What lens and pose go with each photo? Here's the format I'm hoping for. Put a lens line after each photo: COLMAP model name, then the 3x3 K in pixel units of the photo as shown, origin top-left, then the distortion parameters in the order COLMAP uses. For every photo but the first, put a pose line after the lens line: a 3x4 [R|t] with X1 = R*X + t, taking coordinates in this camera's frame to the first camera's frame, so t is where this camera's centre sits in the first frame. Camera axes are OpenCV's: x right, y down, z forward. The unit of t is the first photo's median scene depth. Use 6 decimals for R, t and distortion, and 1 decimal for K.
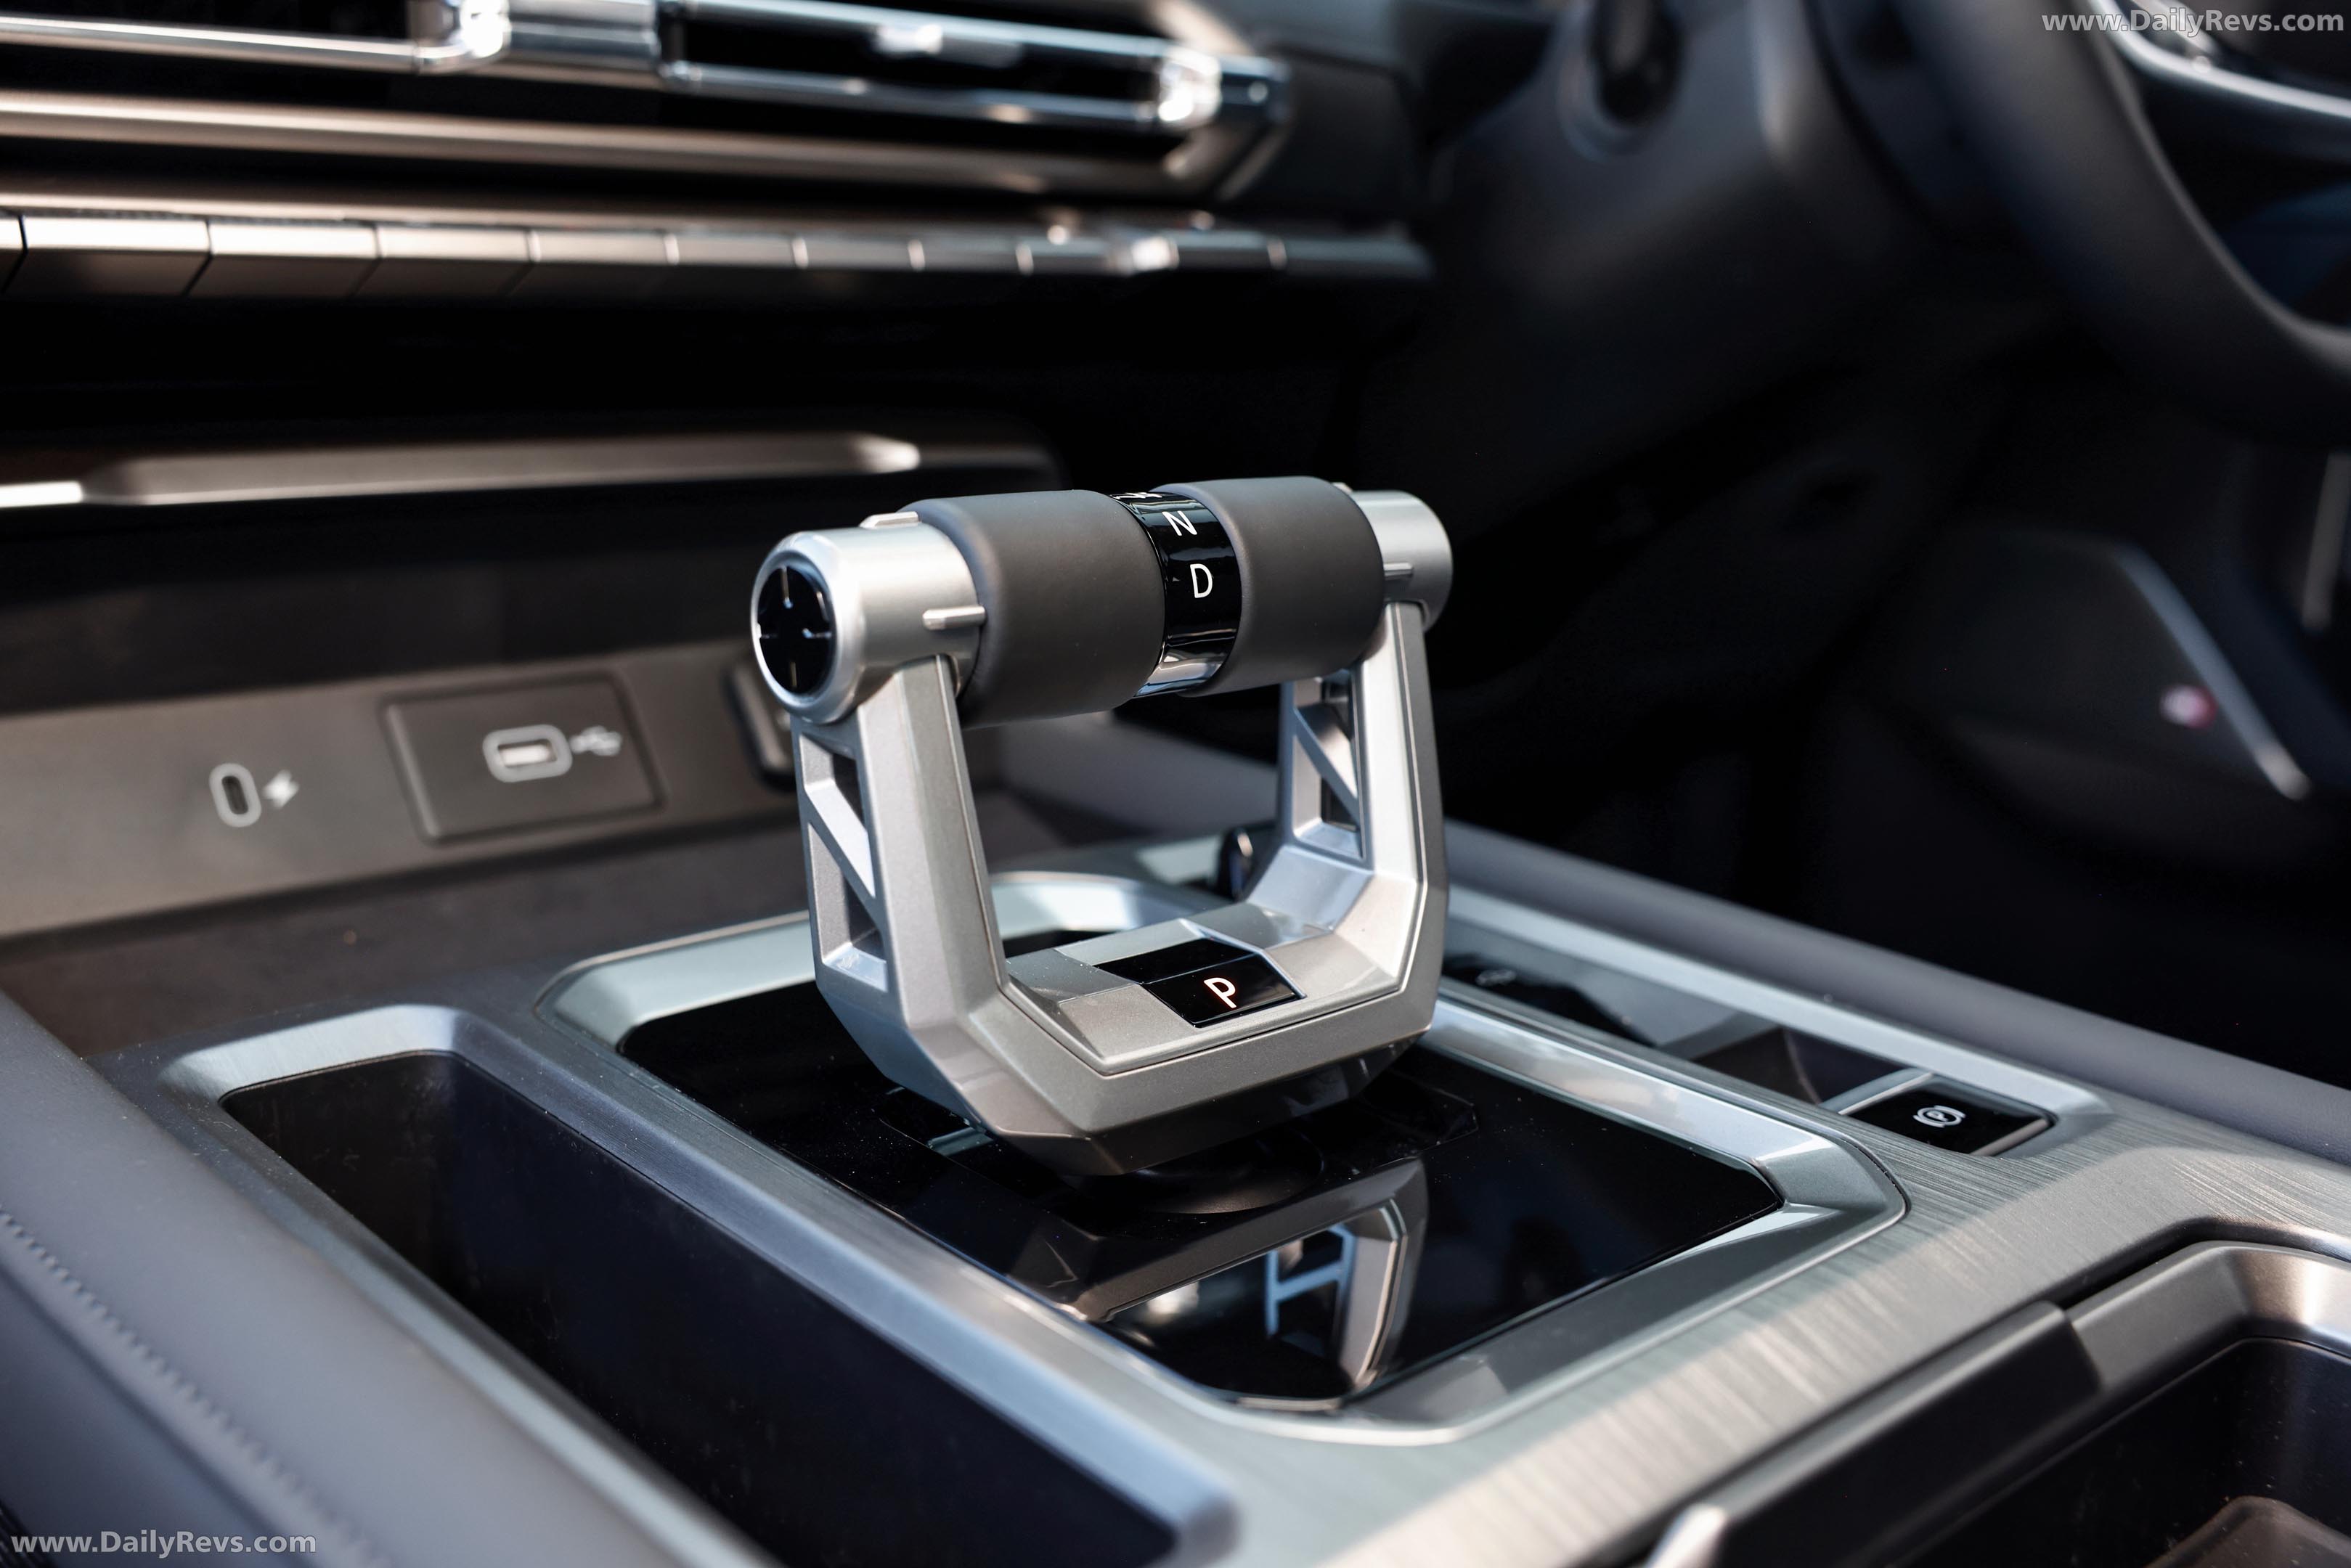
lens RADIAL K [[2293.9, 0, 1175.5], [0, 2293.9, 784.0], [0, 0, 1]] dist [0.007972, -0.001036]
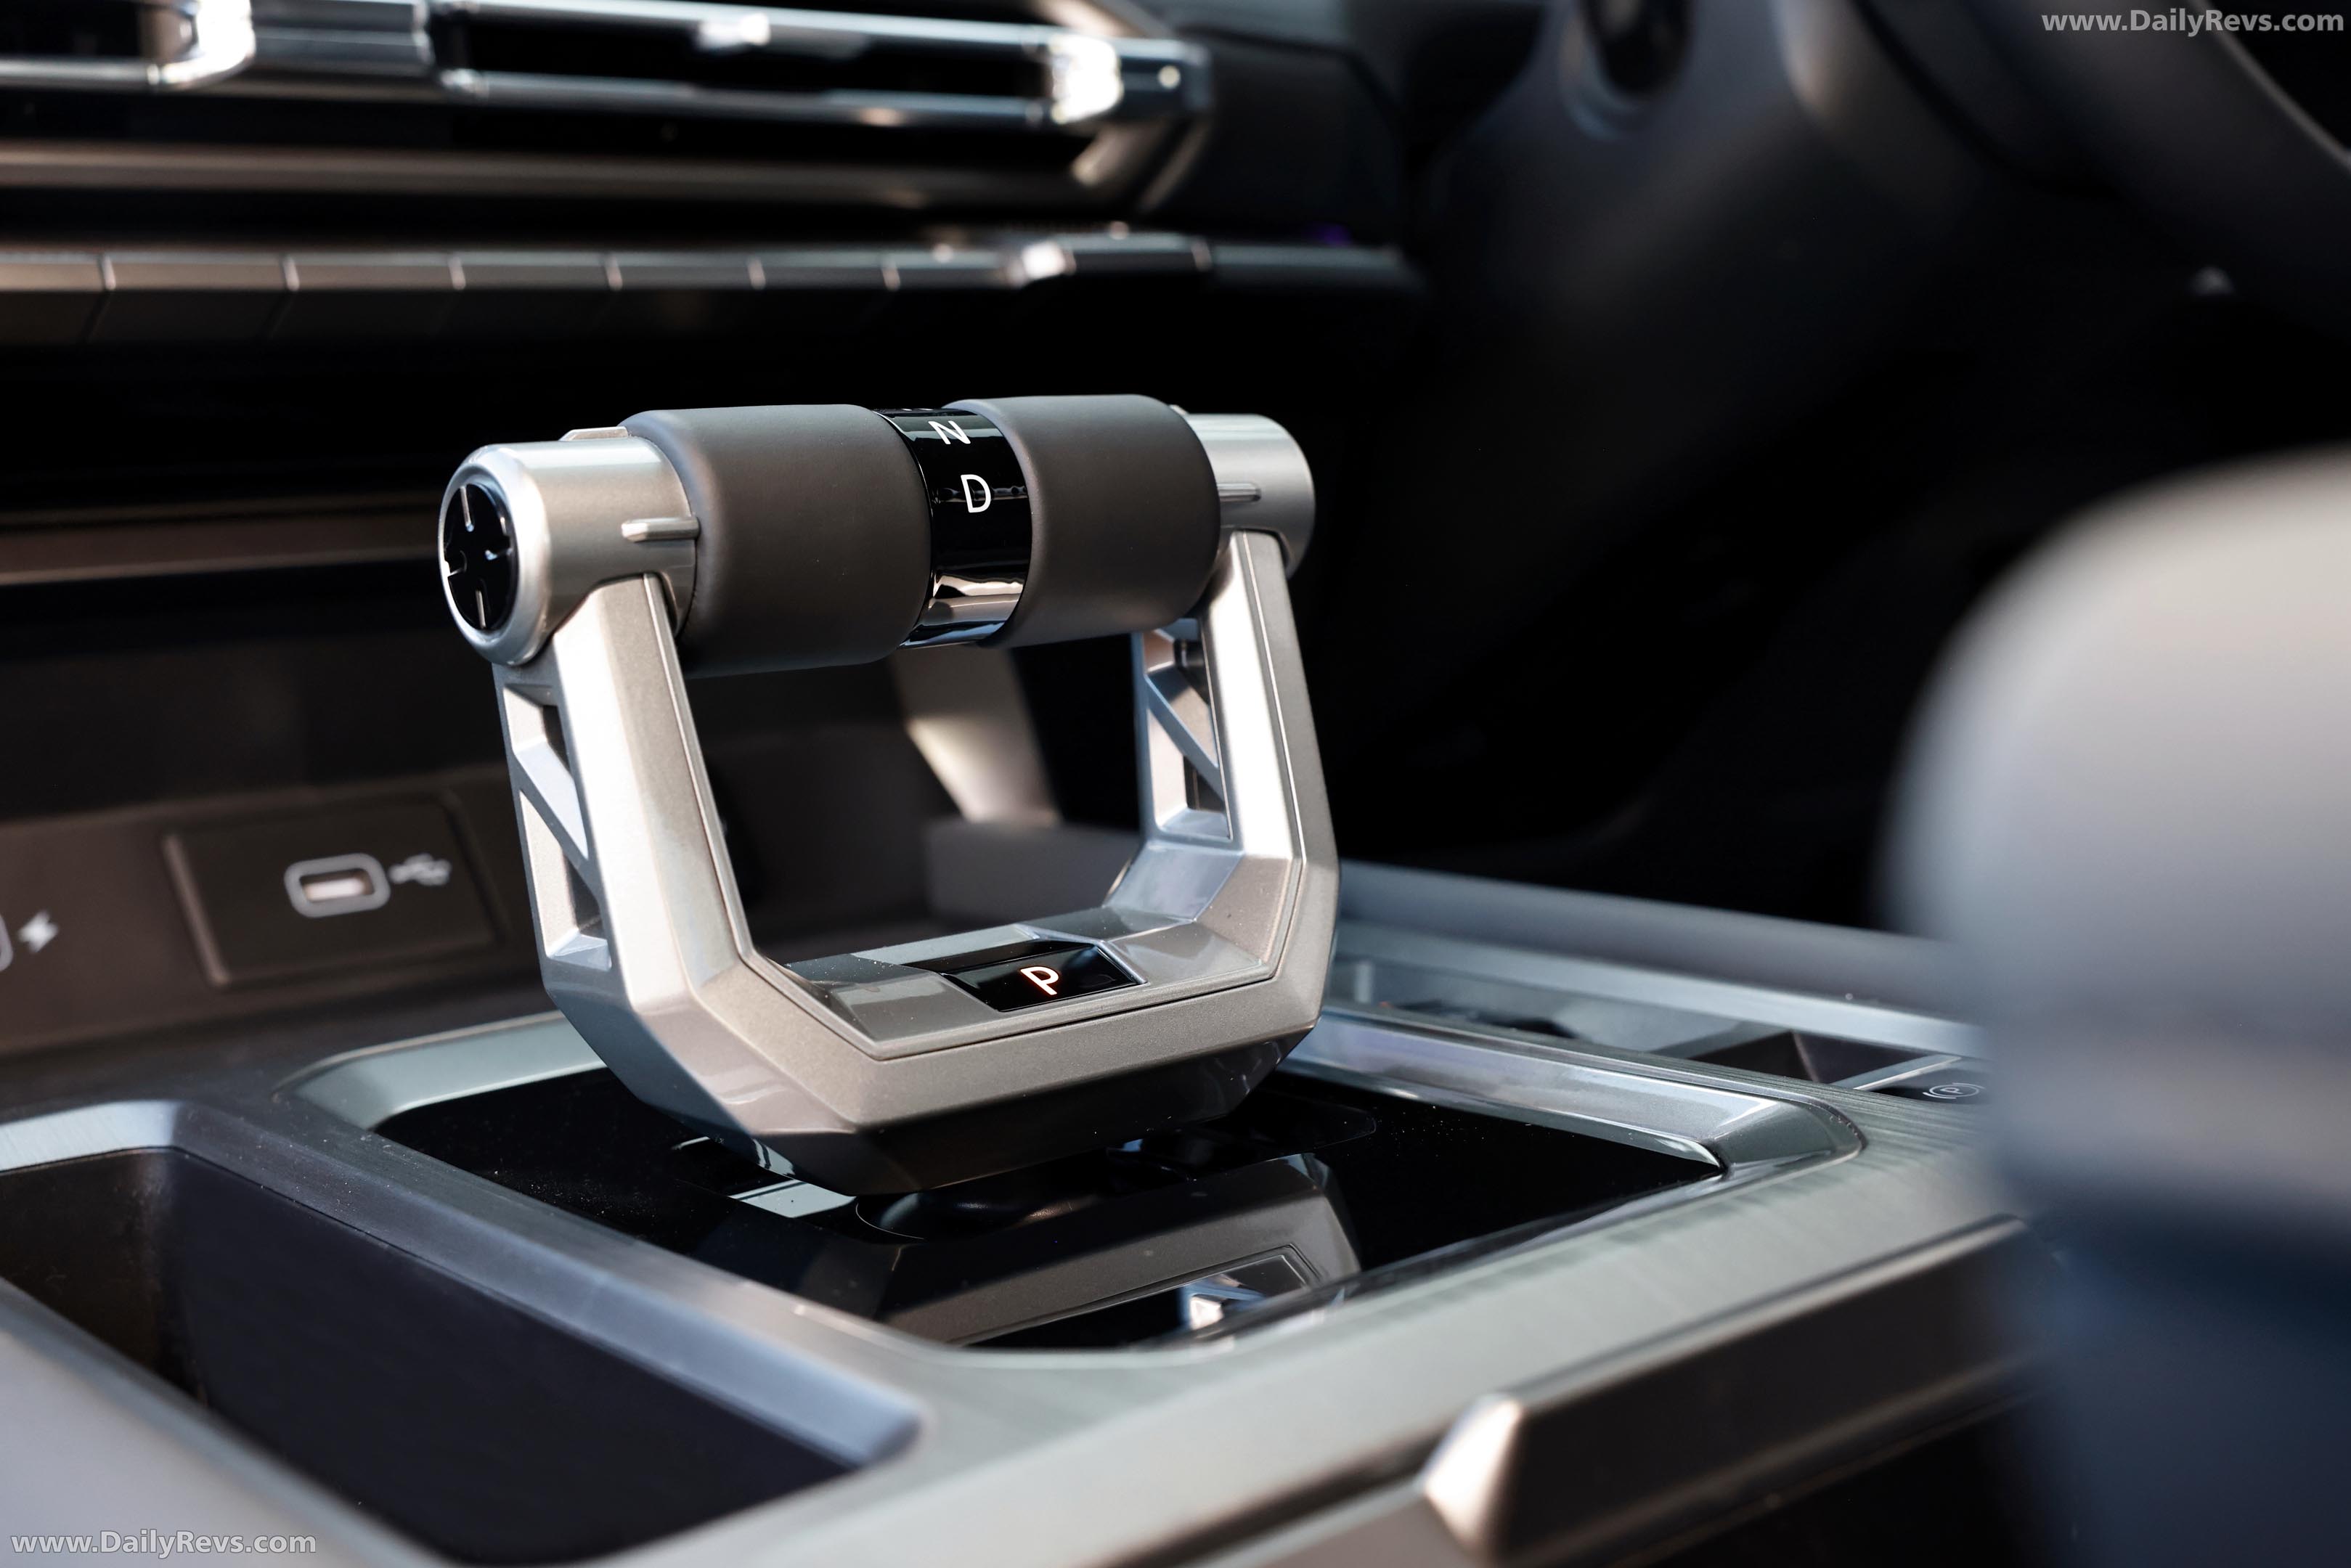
lens RADIAL K [[2866.3, 0, 1173.5], [0, 2866.3, 749.2], [0, 0, 1]] dist [-0.007484, 0.043398]
pose [[0.994686, -0.082076, -0.062164, 0.127230], [0.073131, 0.988202, -0.134567, 0.137846], [0.072475, 0.129305, 0.988953, -0.036911]]
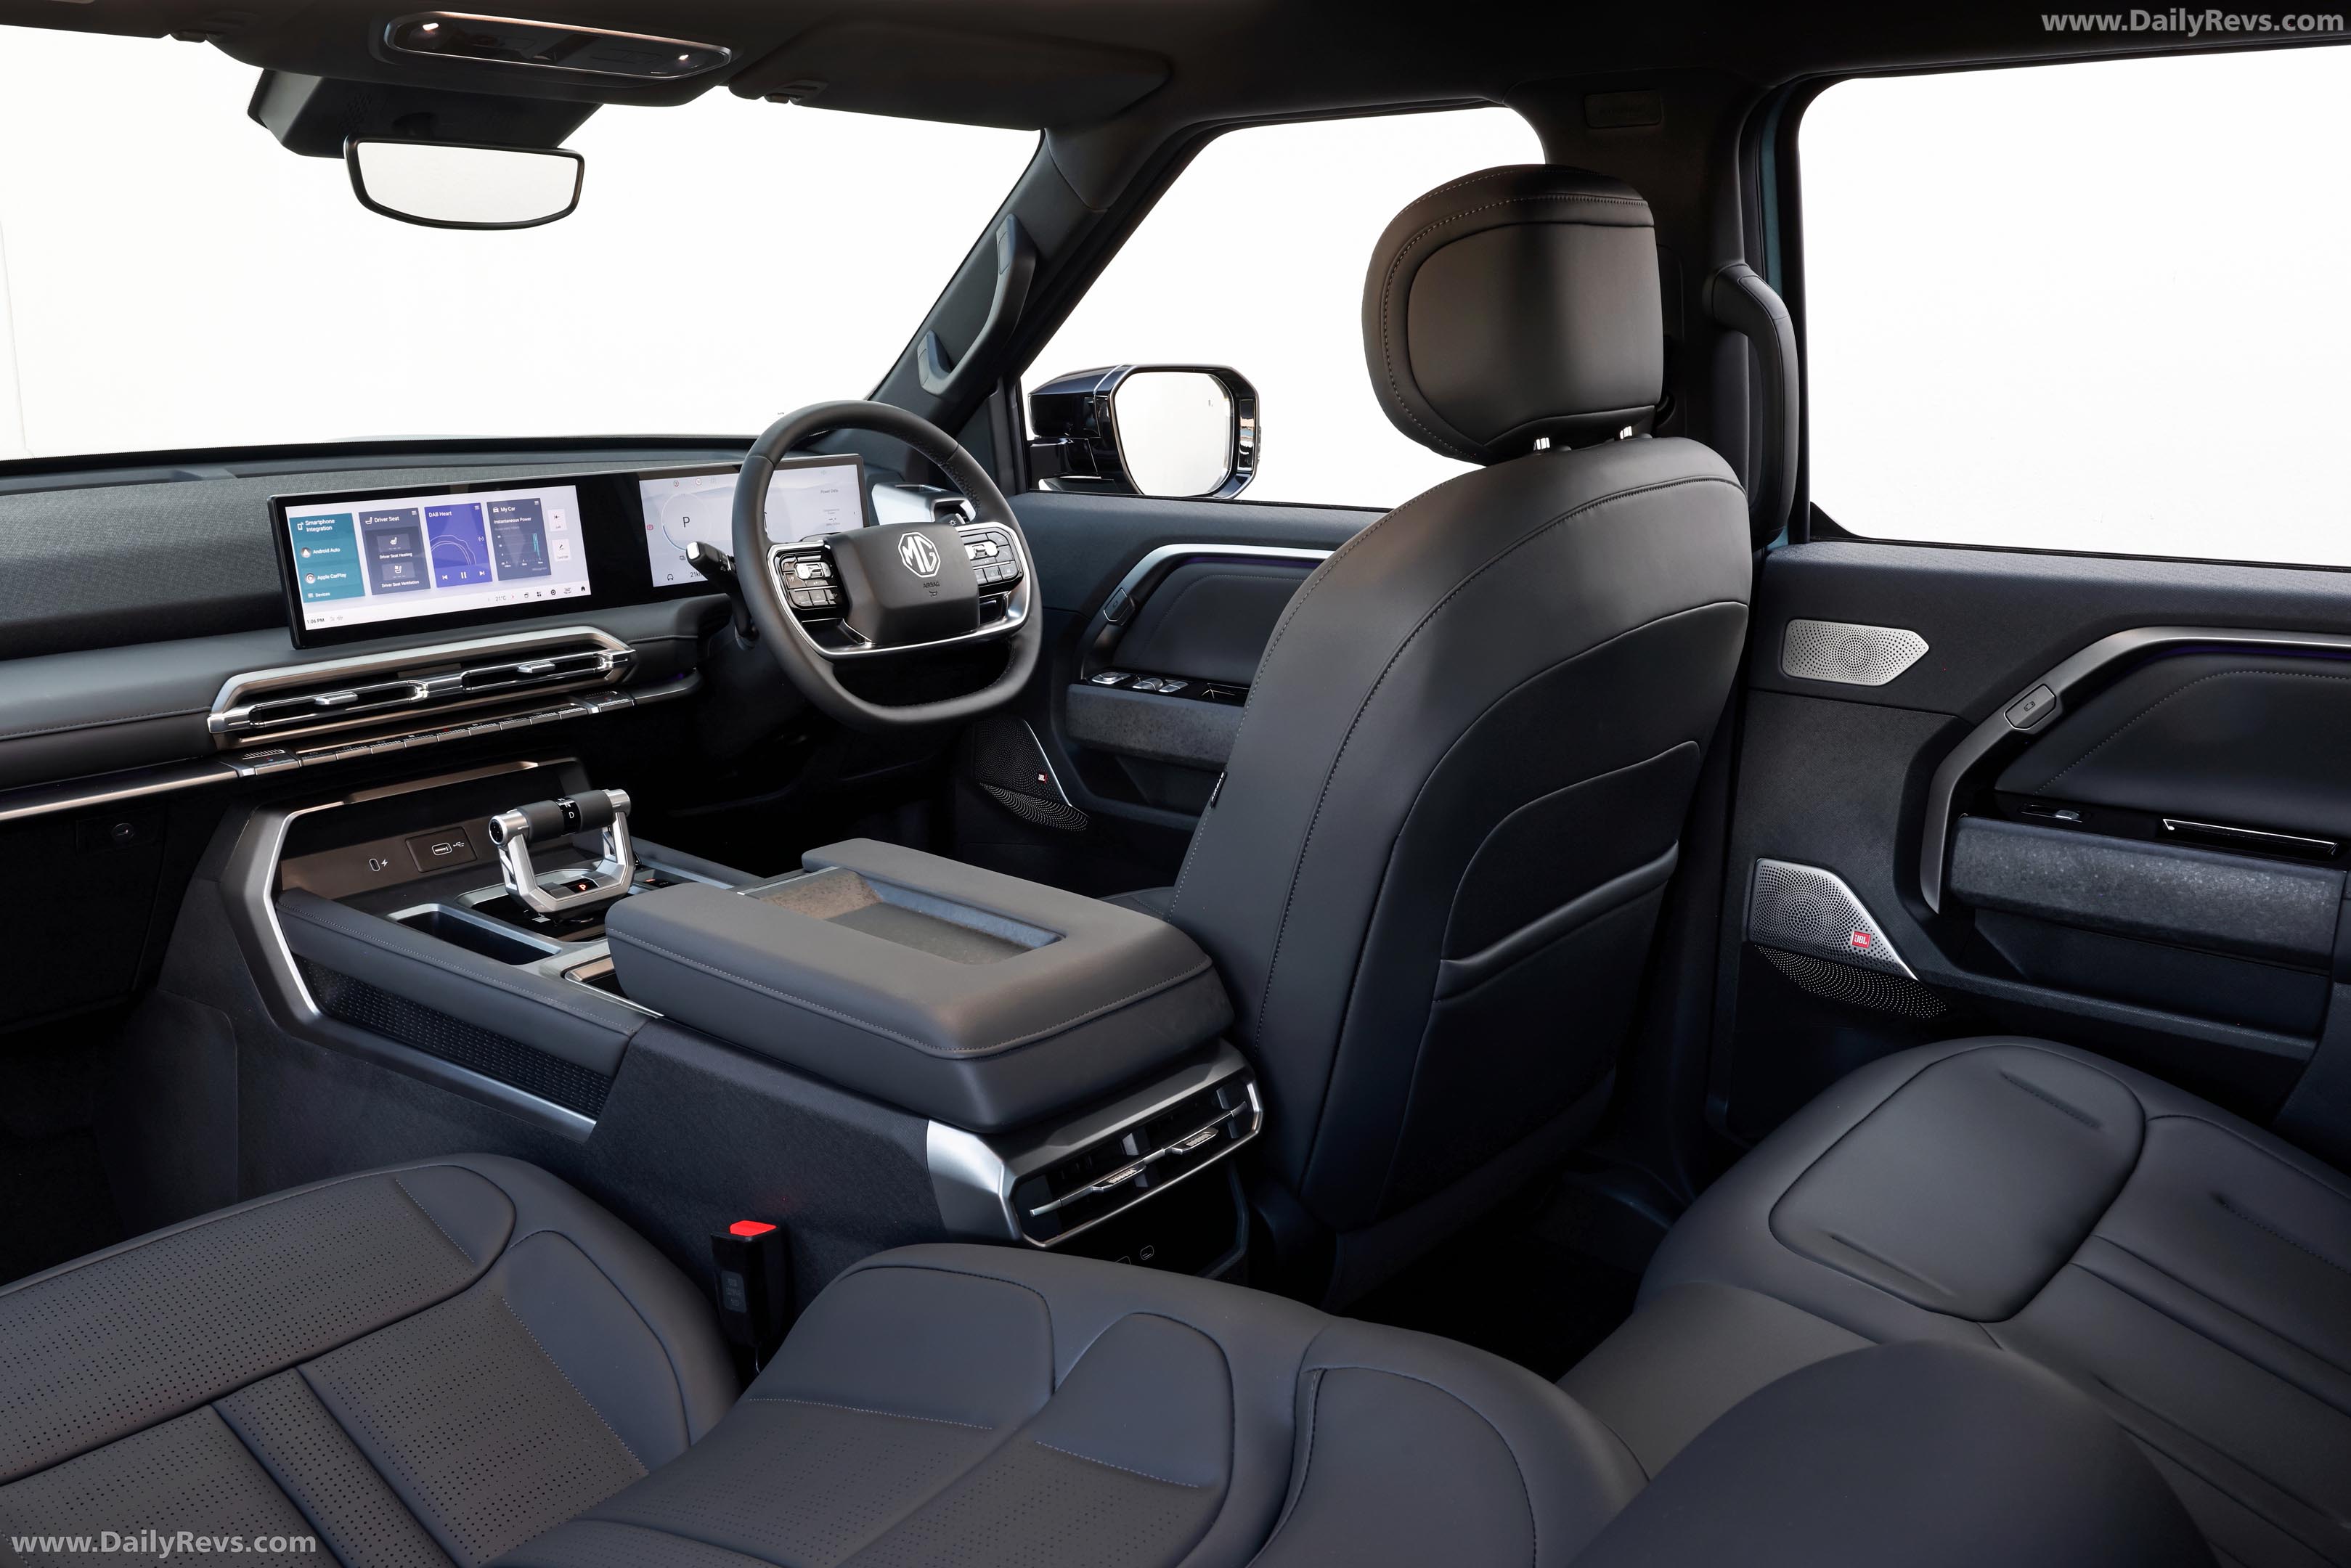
lens RADIAL K [[1880.7, 0, 1175.5], [0, 1880.7, 784.0], [0, 0, 1]] dist [-0.000349, -0.003228]
pose [[0.988976, -0.070878, 0.130011, 0.789716], [0.070635, 0.997481, 0.006490, -0.079337], [-0.130143, 0.002765, 0.991491, -3.379015]]
